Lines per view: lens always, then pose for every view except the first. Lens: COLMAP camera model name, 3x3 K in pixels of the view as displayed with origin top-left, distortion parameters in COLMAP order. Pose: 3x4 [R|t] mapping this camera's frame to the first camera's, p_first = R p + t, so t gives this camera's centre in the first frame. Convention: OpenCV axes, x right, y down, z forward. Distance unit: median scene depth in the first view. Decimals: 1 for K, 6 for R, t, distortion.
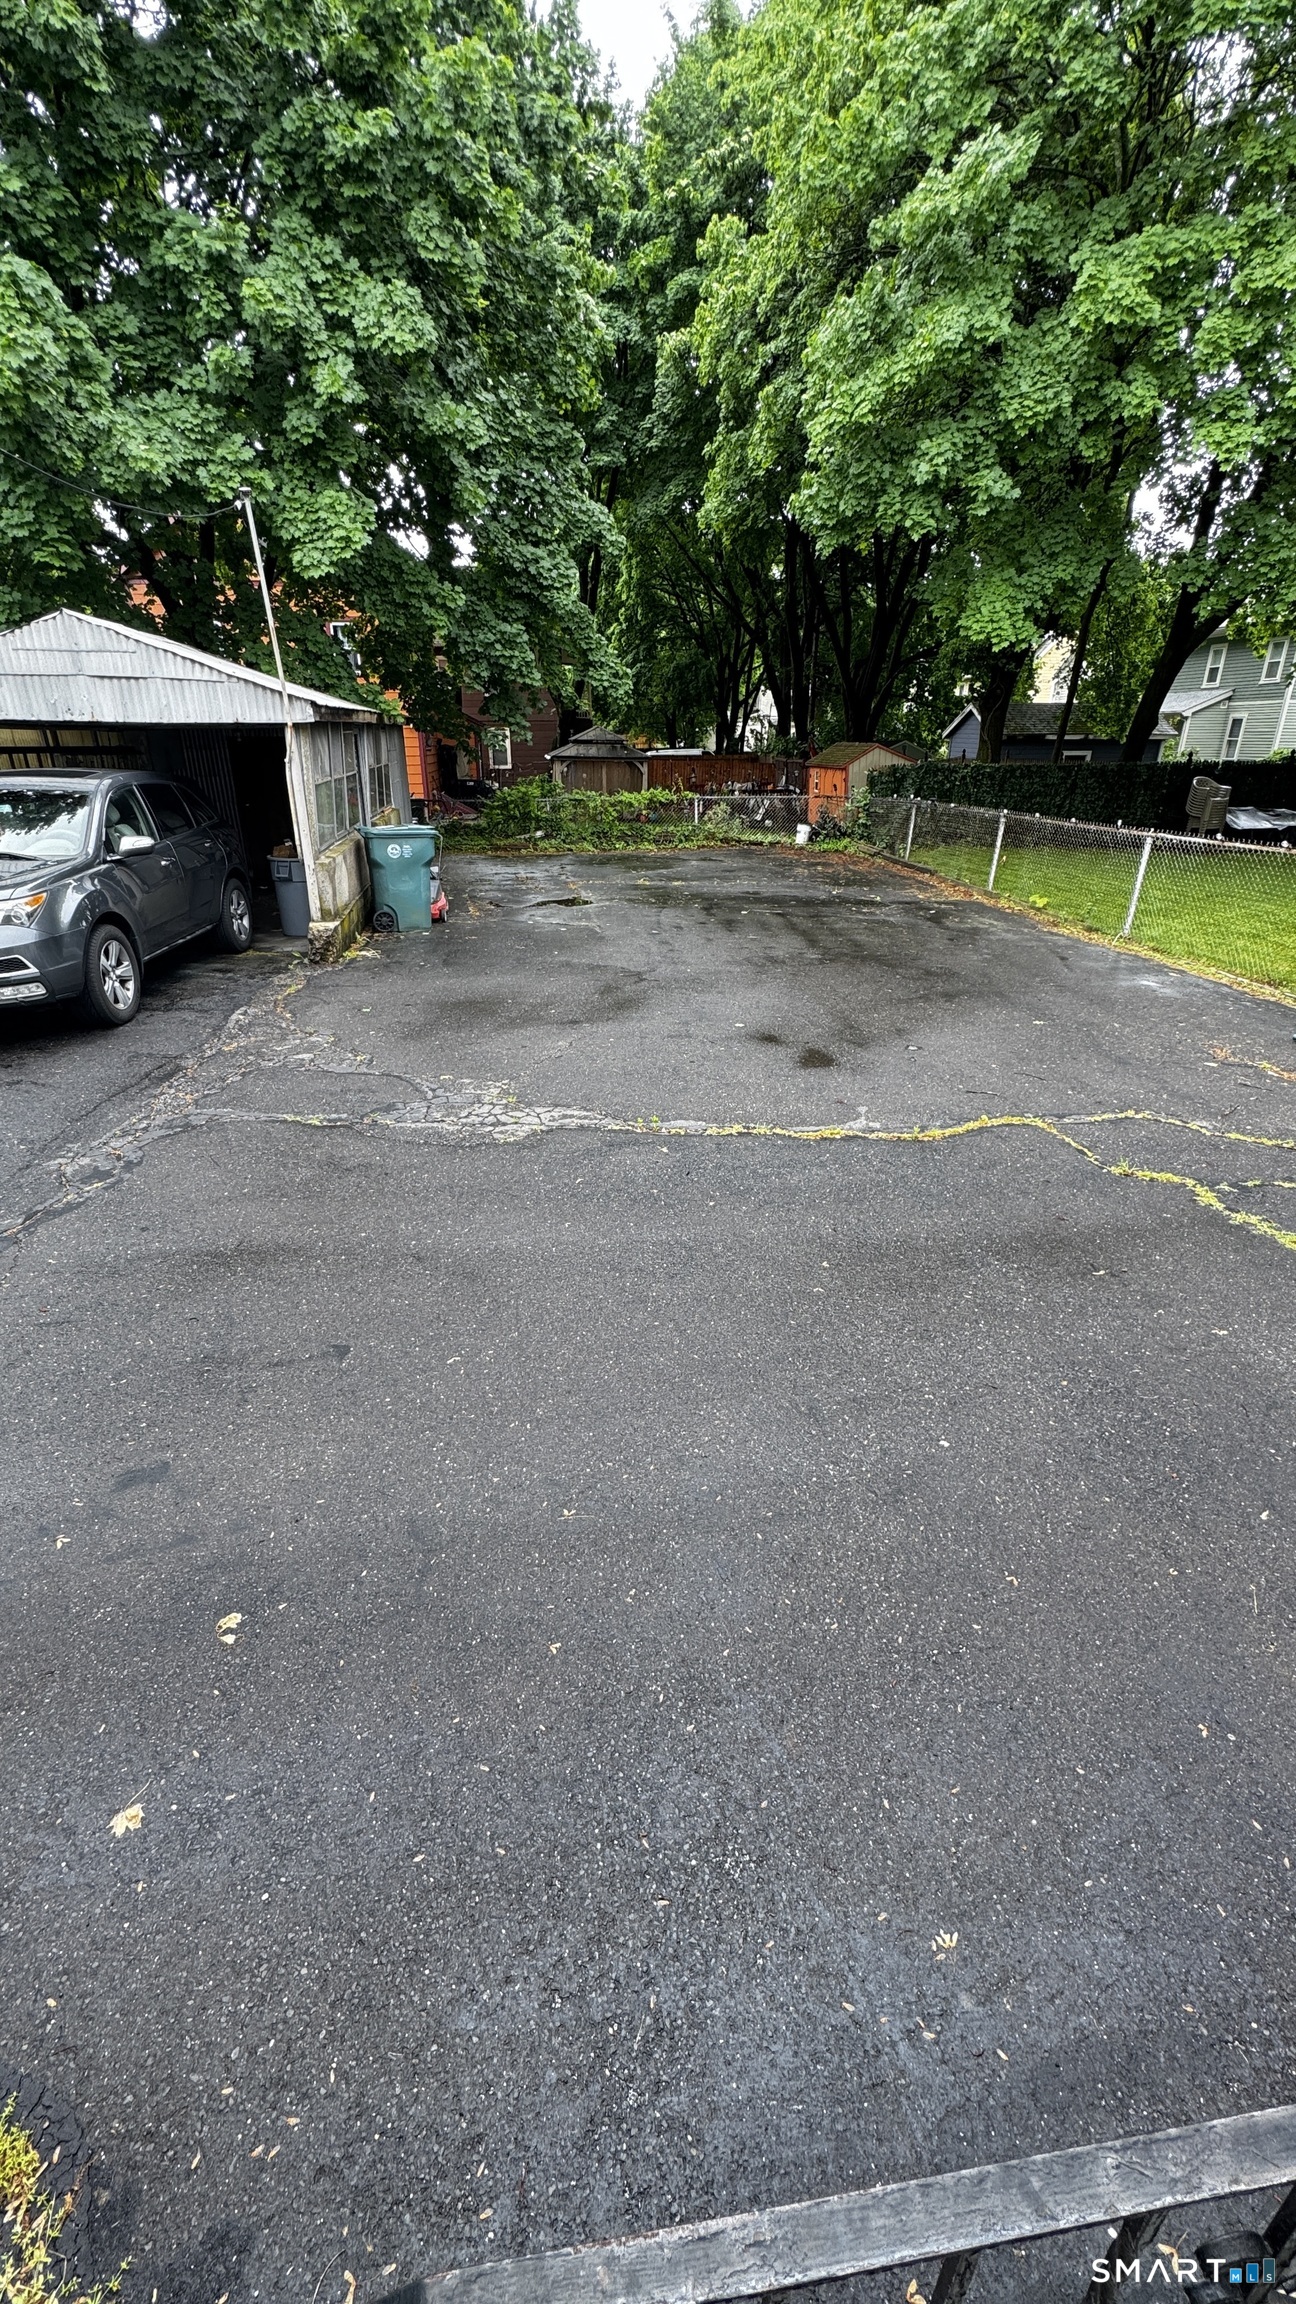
lens RADIAL K [[913.1, 0, 648.0], [0, 913.1, 1152.0], [0, 0, 1]] dist [0.000346, 0.000083]
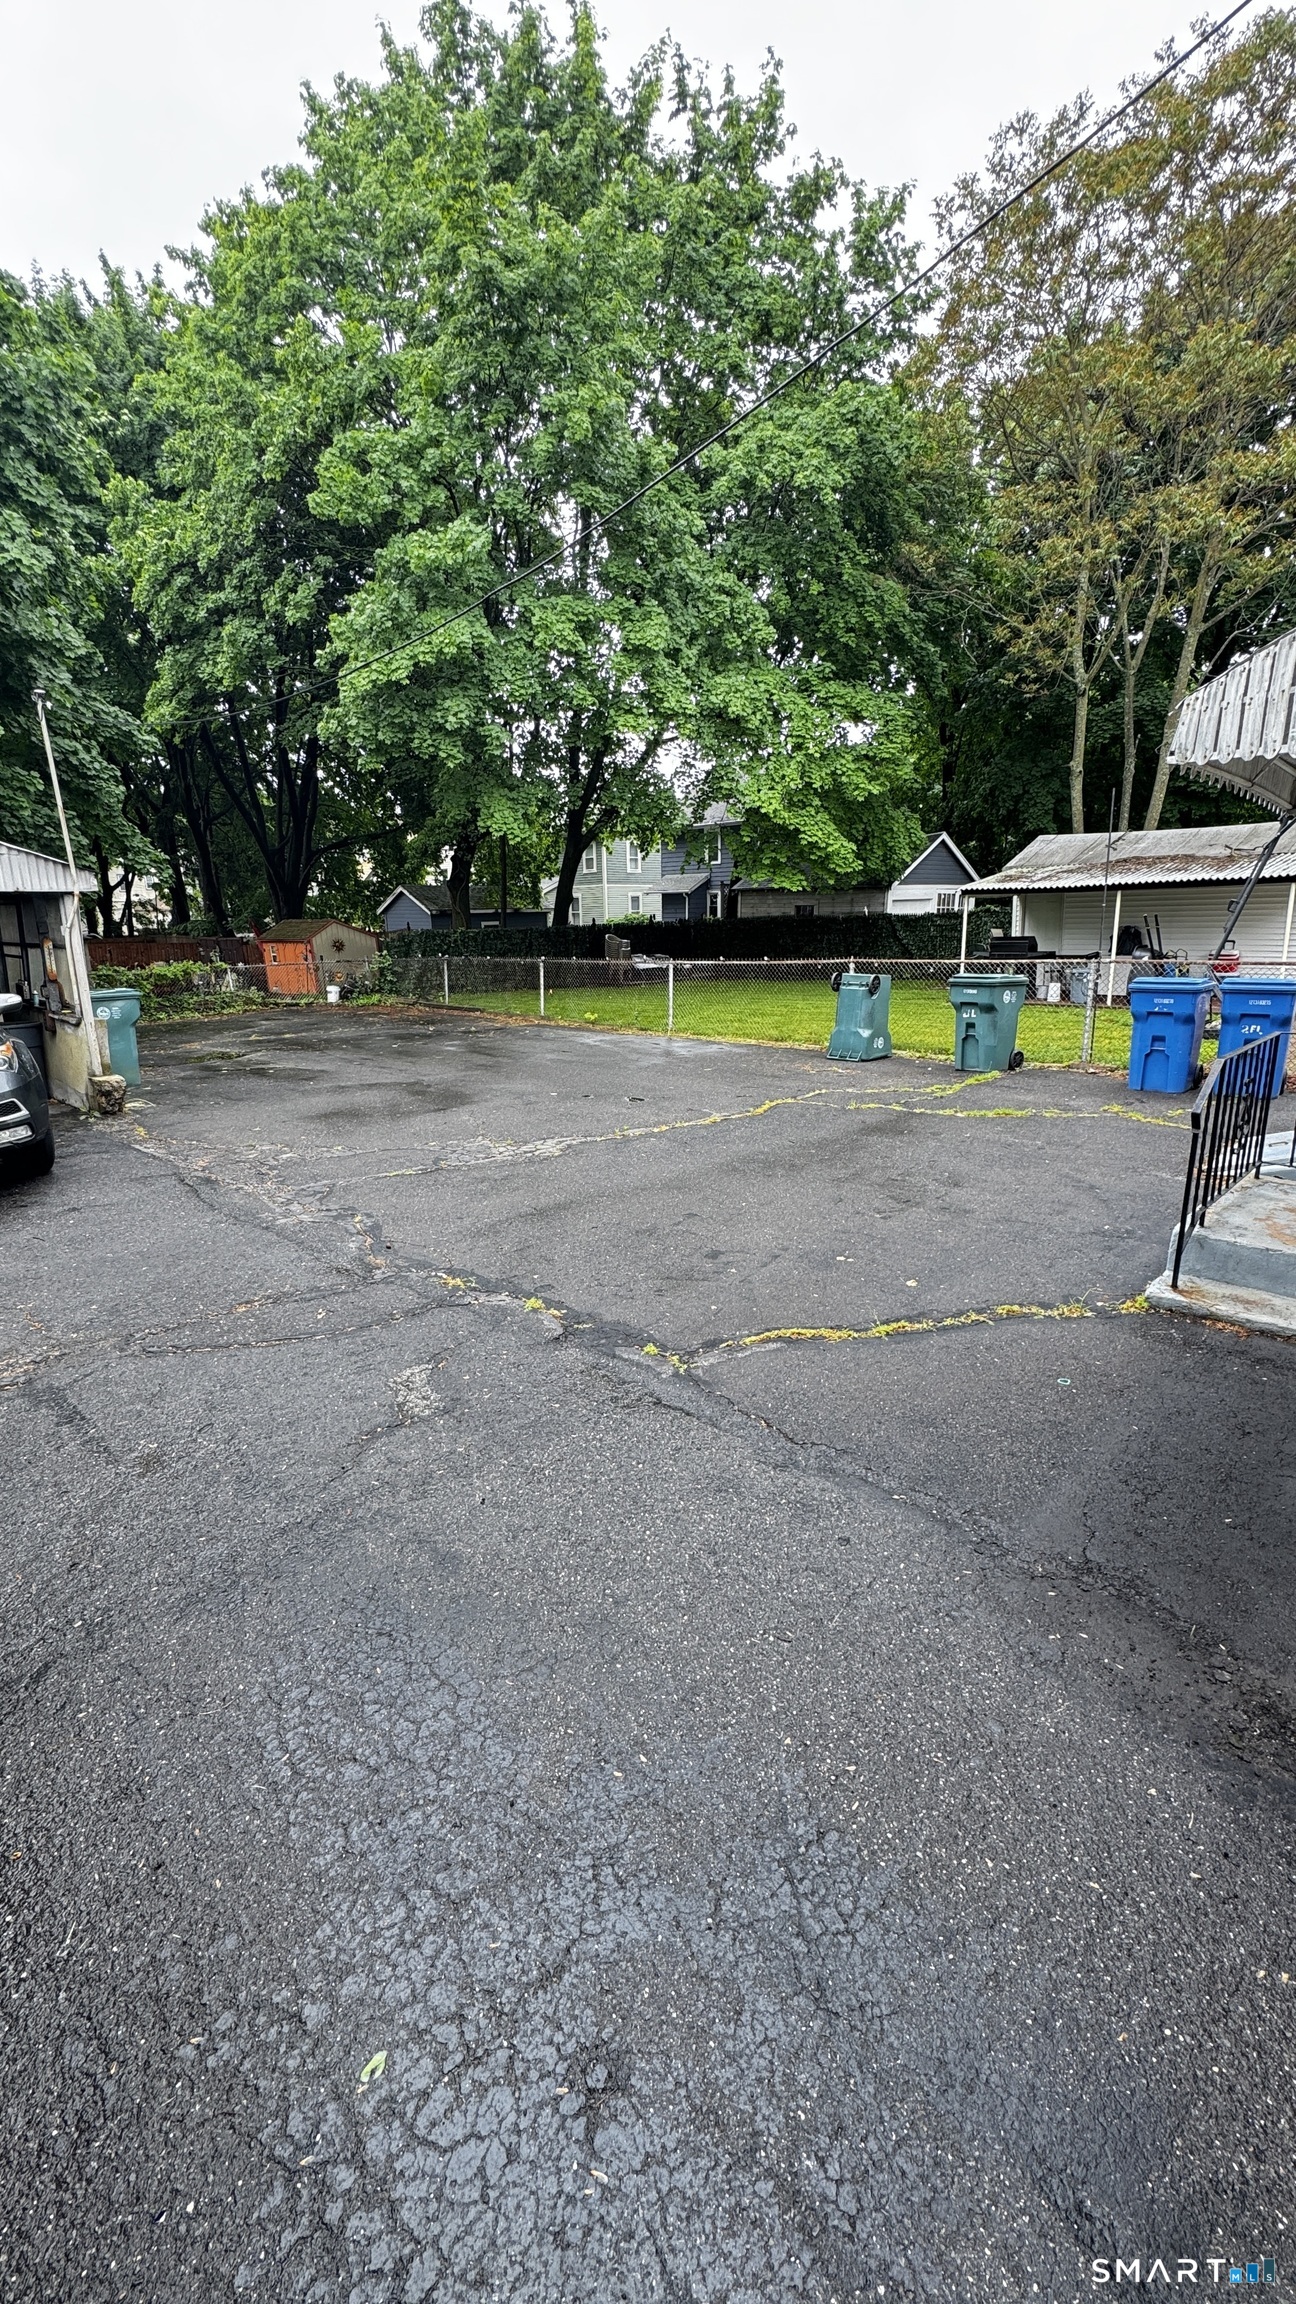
lens RADIAL K [[913.1, 0, 648.0], [0, 913.1, 1152.0], [0, 0, 1]] dist [0.000346, 0.000083]
pose [[0.785955, -0.172029, 0.593870, -0.420958], [0.274305, 0.957828, -0.085569, 0.068905], [-0.554105, 0.230155, 0.799998, -0.107099]]
